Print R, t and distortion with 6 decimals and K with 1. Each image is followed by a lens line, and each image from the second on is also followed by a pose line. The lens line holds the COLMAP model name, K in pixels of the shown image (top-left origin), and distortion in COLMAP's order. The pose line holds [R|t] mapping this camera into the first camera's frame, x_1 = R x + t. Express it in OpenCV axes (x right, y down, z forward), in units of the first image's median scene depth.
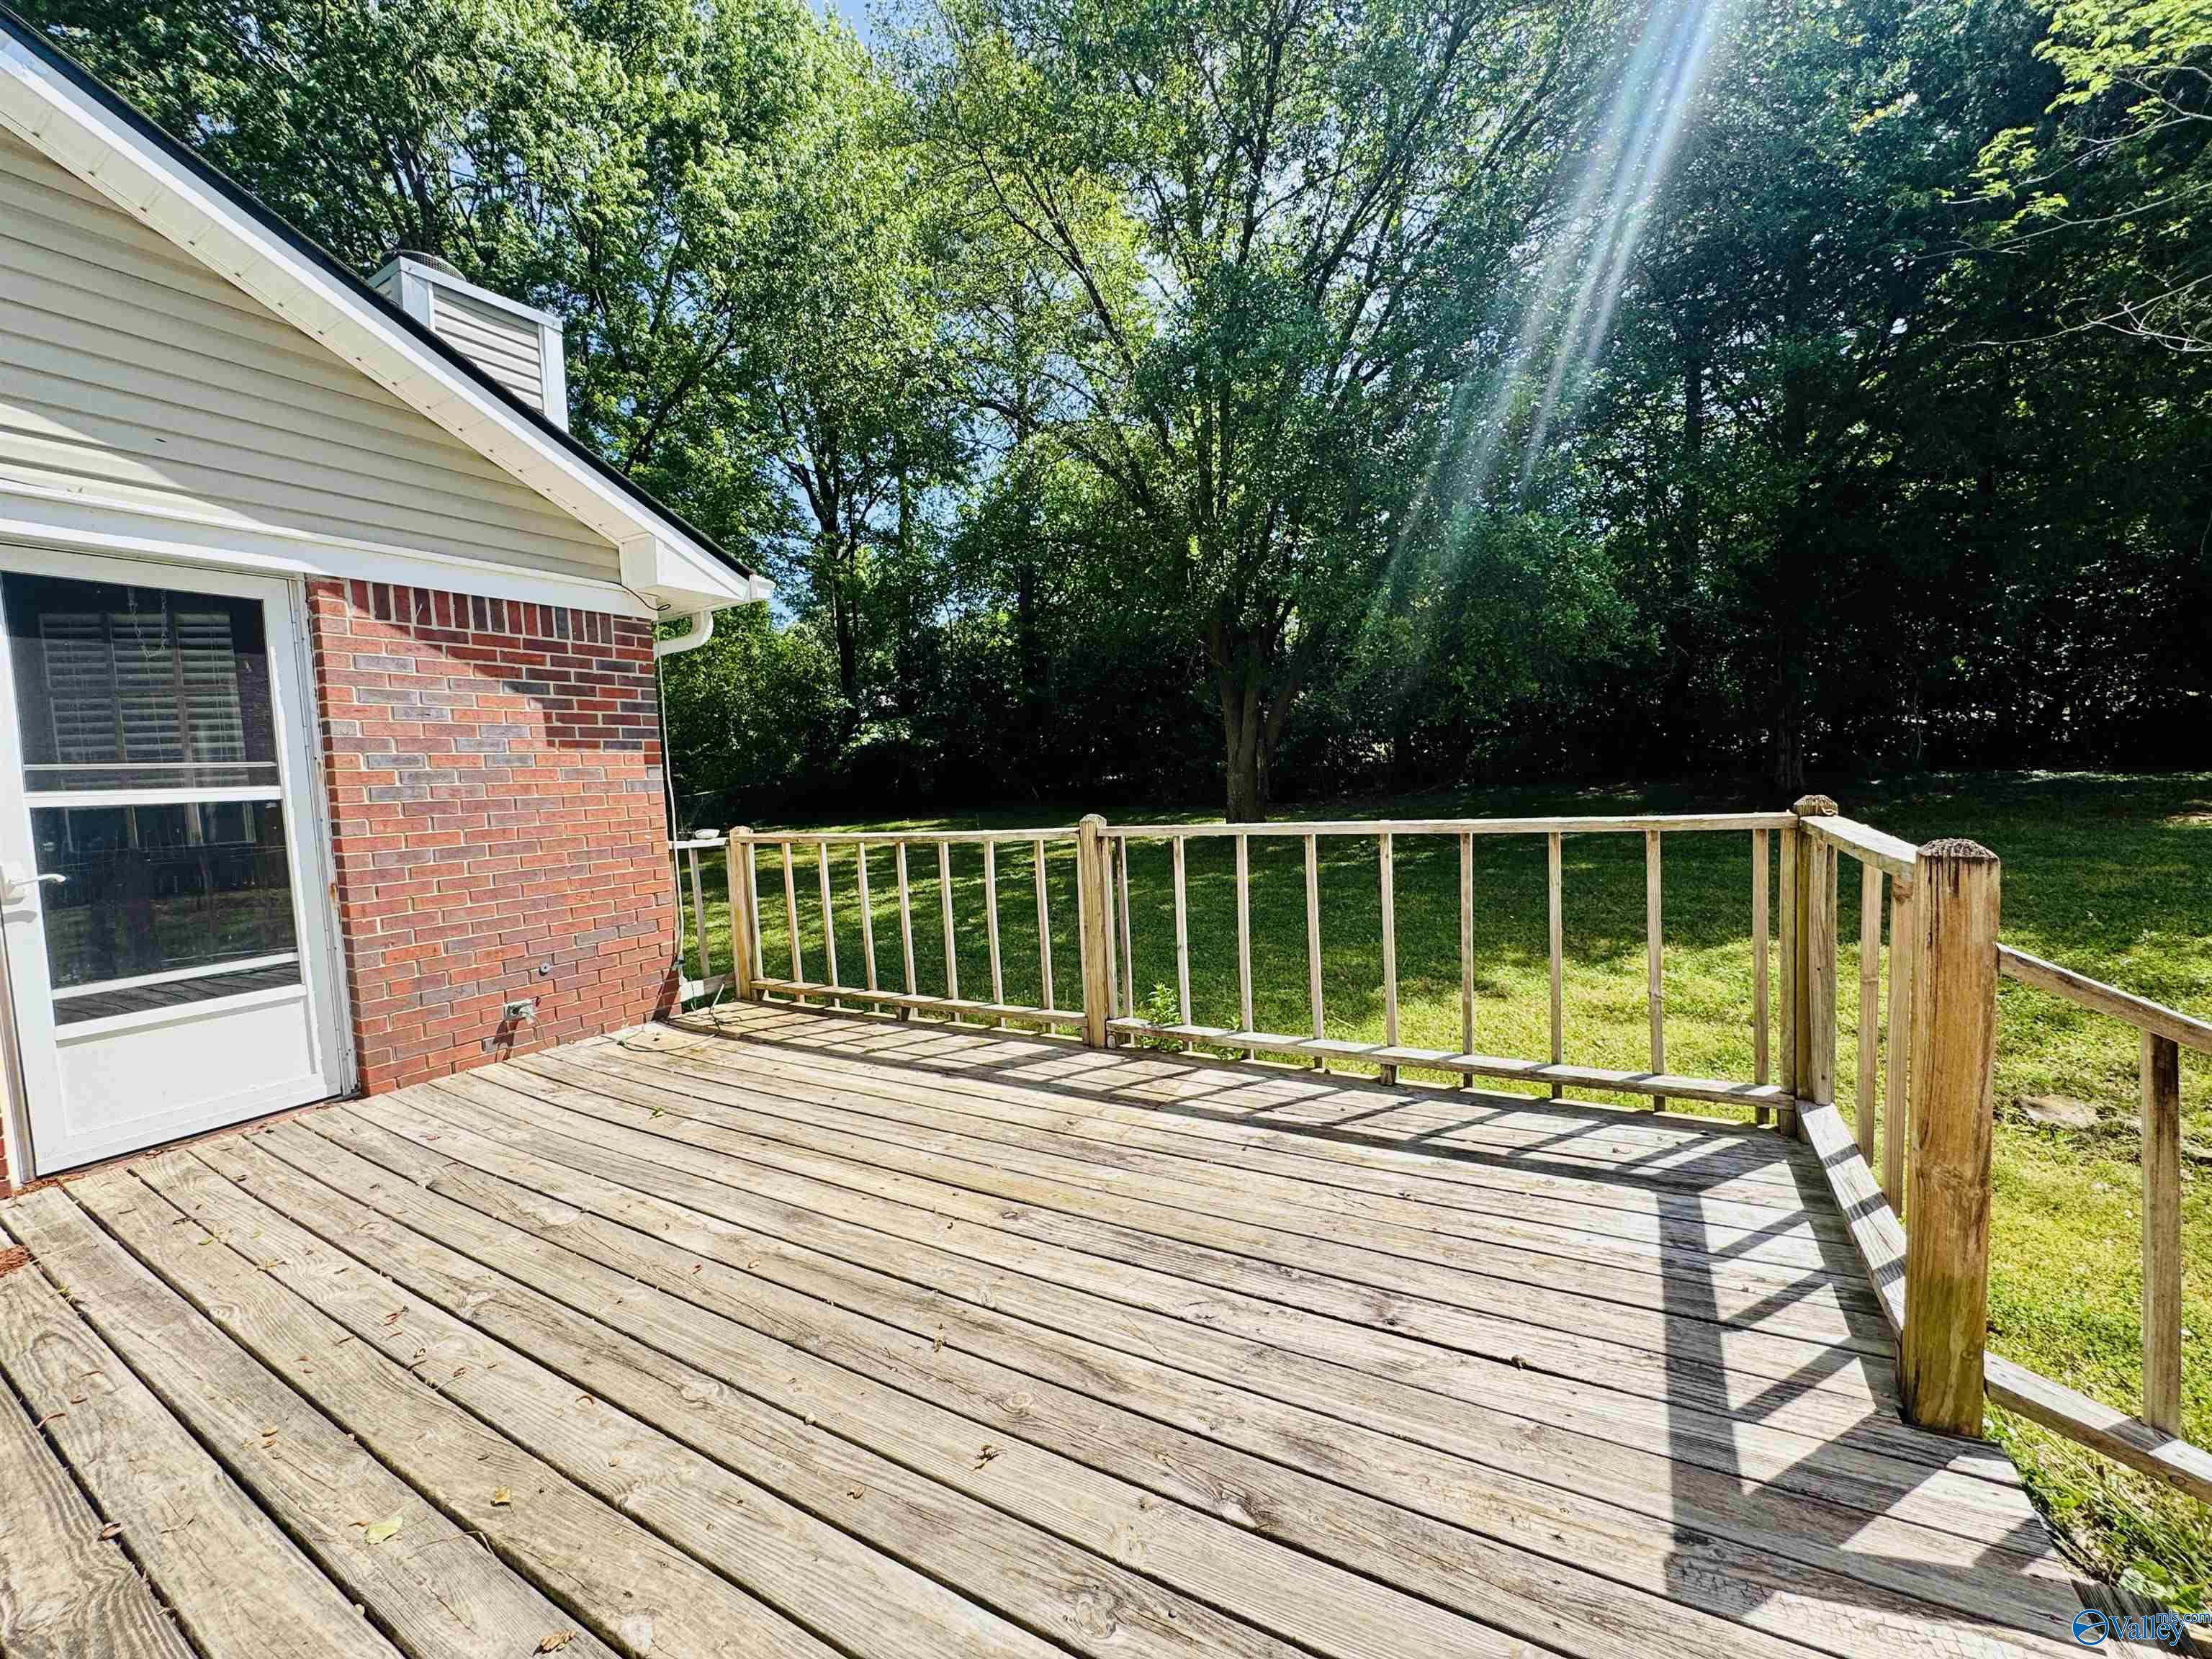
lens RADIAL K [[880.1, 0, 1104.1], [0, 880.1, 832.7], [0, 0, 1]] dist [-0.001858, 0.000921]
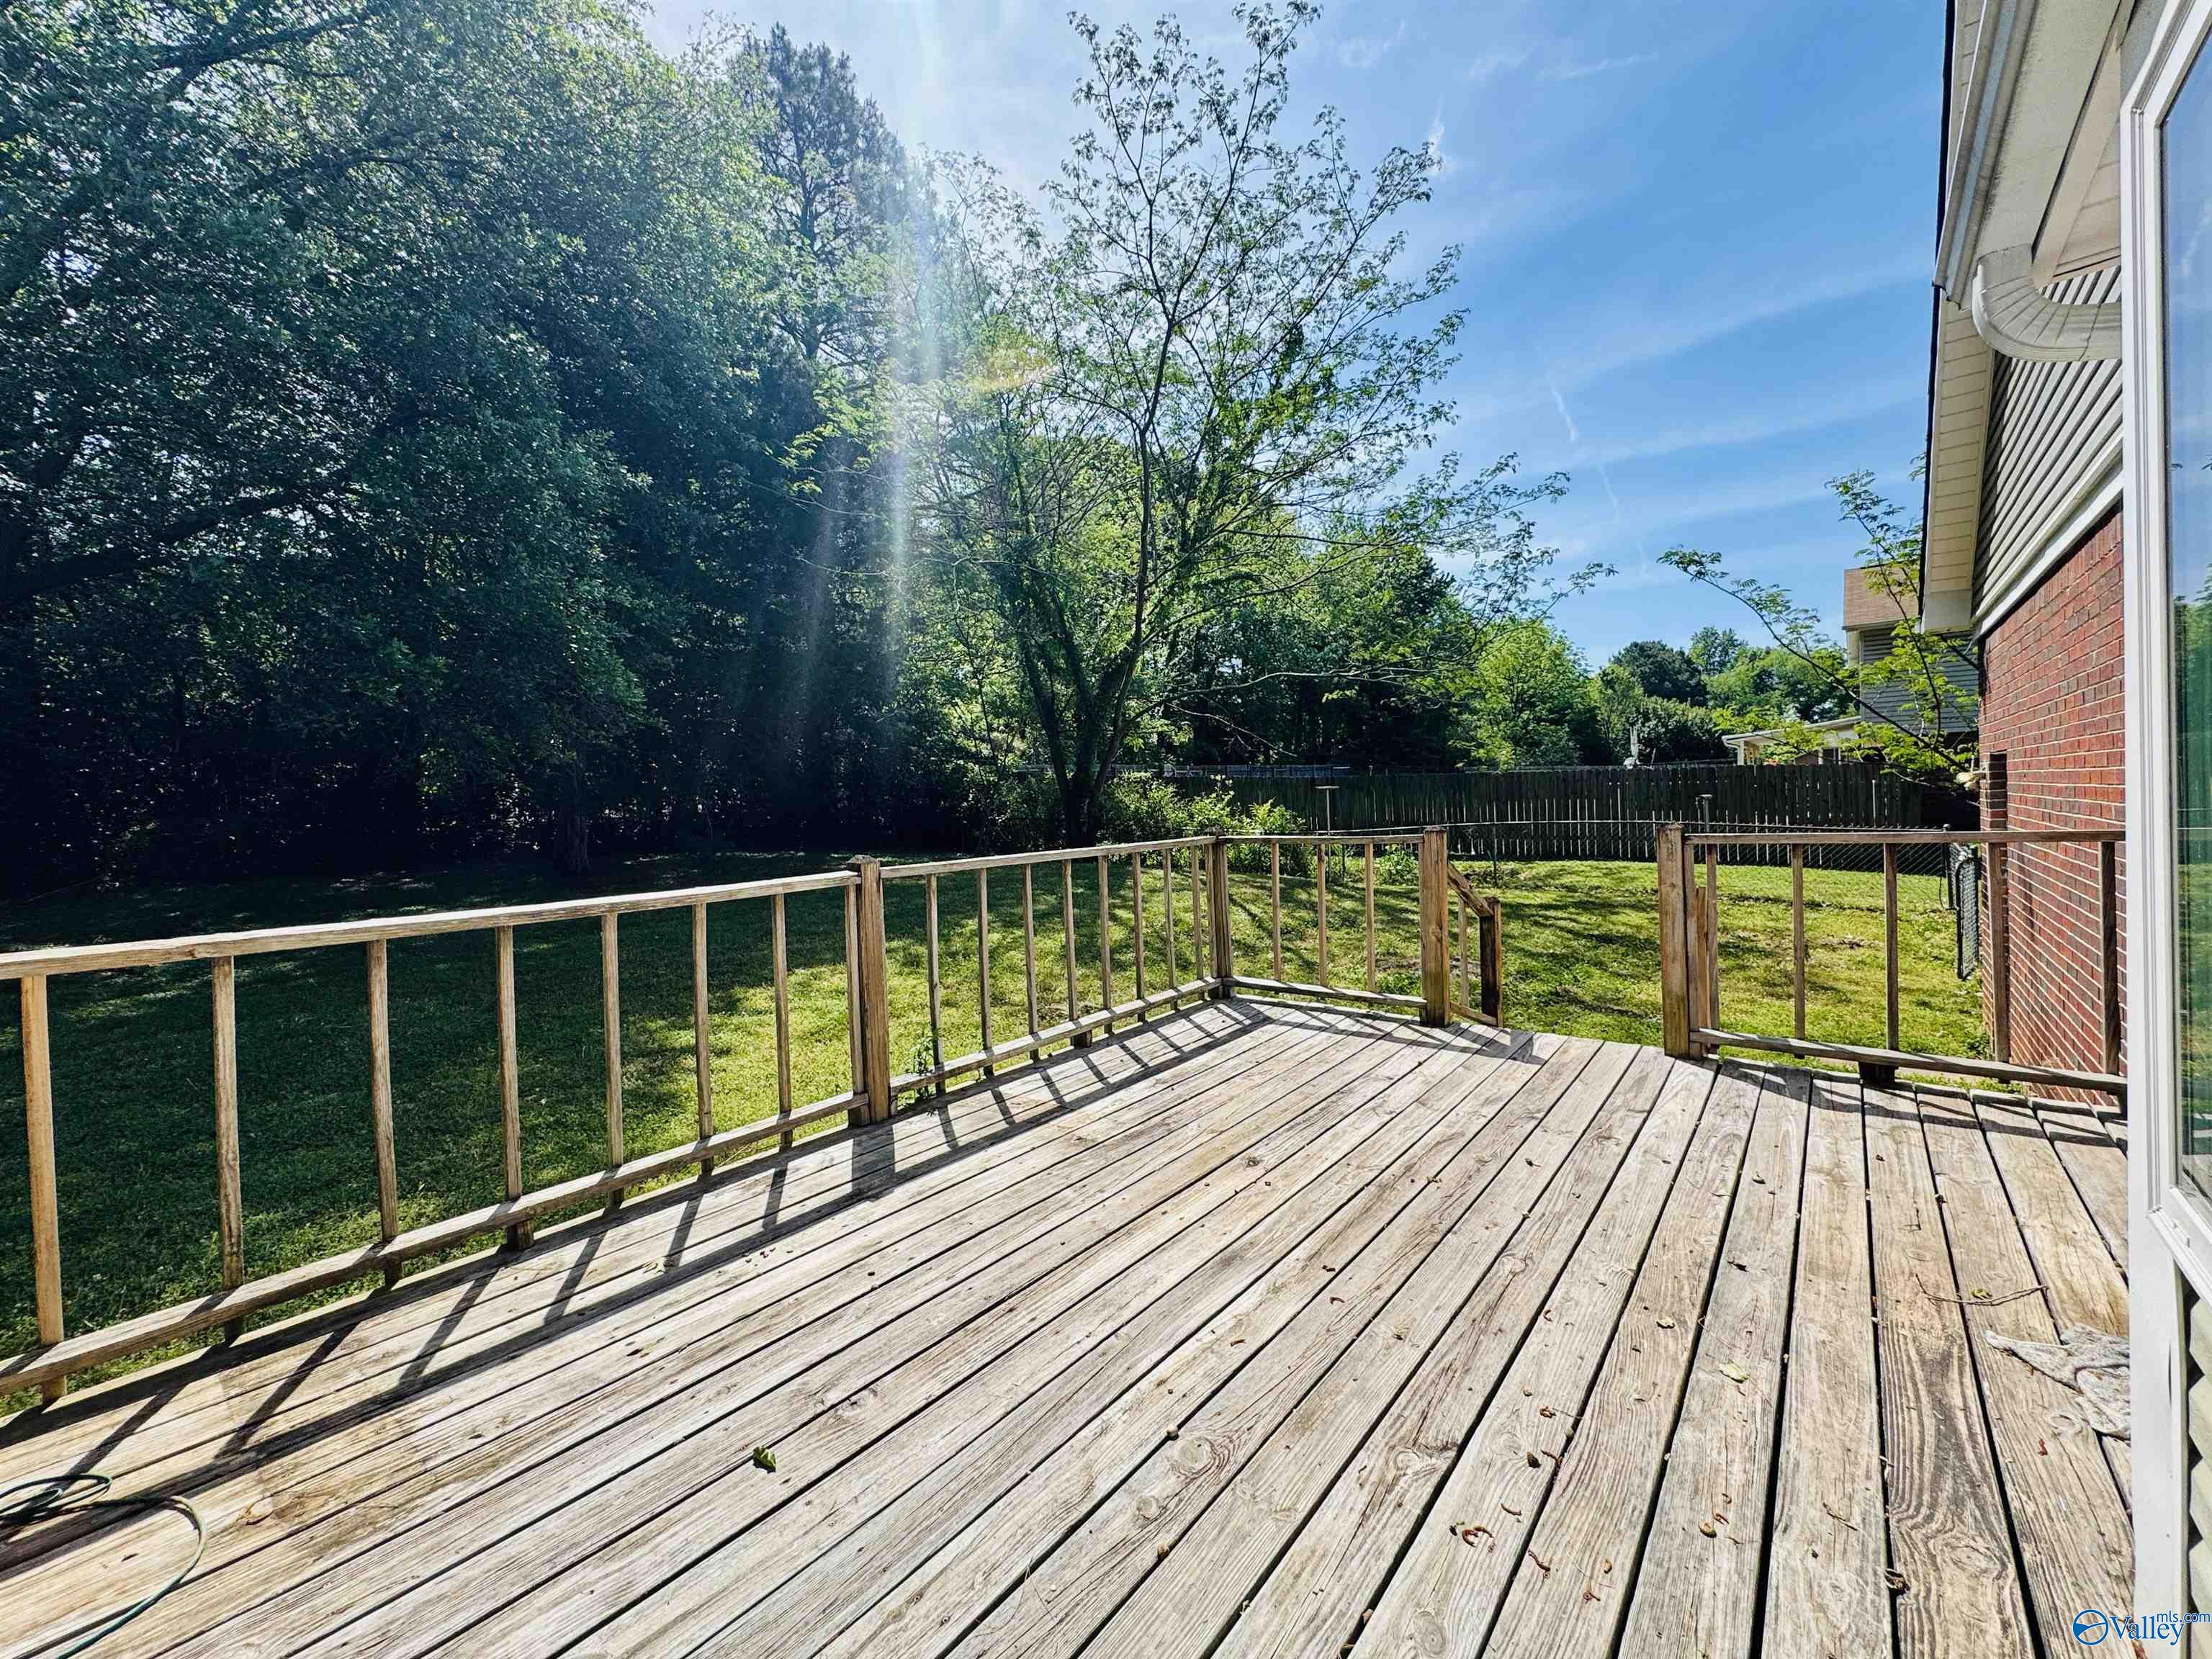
lens RADIAL K [[880.1, 0, 1105.9], [0, 880.1, 823.2], [0, 0, 1]] dist [-0.001858, 0.000921]
pose [[0.163771, 0.026674, 0.986138, -0.969781], [0.094564, 0.994607, -0.042608, 0.009177], [-0.981956, 0.100231, 0.160366, 0.706393]]
